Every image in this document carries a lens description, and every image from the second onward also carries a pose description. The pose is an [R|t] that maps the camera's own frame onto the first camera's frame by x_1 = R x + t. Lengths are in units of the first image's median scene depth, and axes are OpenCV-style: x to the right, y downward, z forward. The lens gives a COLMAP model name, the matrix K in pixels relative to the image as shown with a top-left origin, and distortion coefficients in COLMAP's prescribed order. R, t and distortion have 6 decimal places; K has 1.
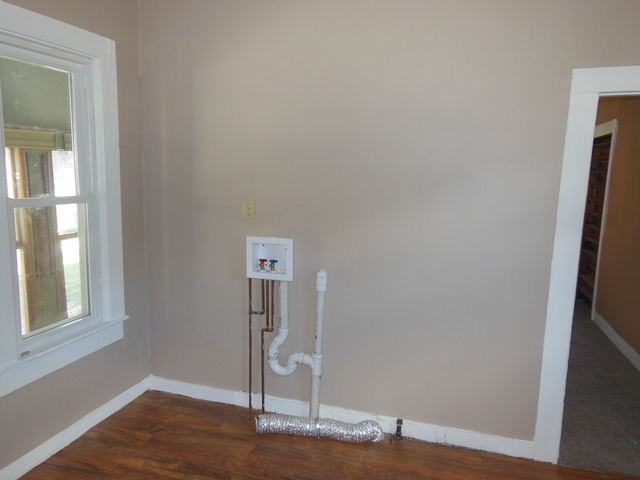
lens RADIAL K [[463.4, 0, 319.5], [0, 463.4, 241.2], [0, 0, 1]] dist [0.011935, 0.000881]
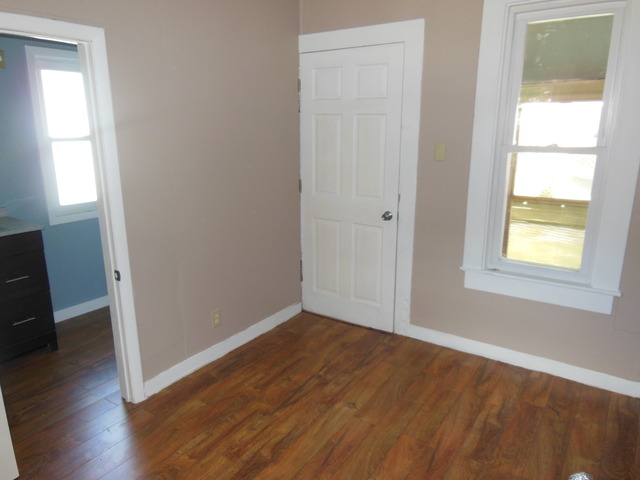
lens RADIAL K [[463.4, 0, 318.8], [0, 463.4, 240.0], [0, 0, 1]] dist [0.011935, 0.000881]
pose [[-0.301404, 0.215992, -0.928710, 0.590176], [-0.137935, 0.953883, 0.266612, -0.093295], [0.943467, 0.208459, -0.257711, 0.763662]]
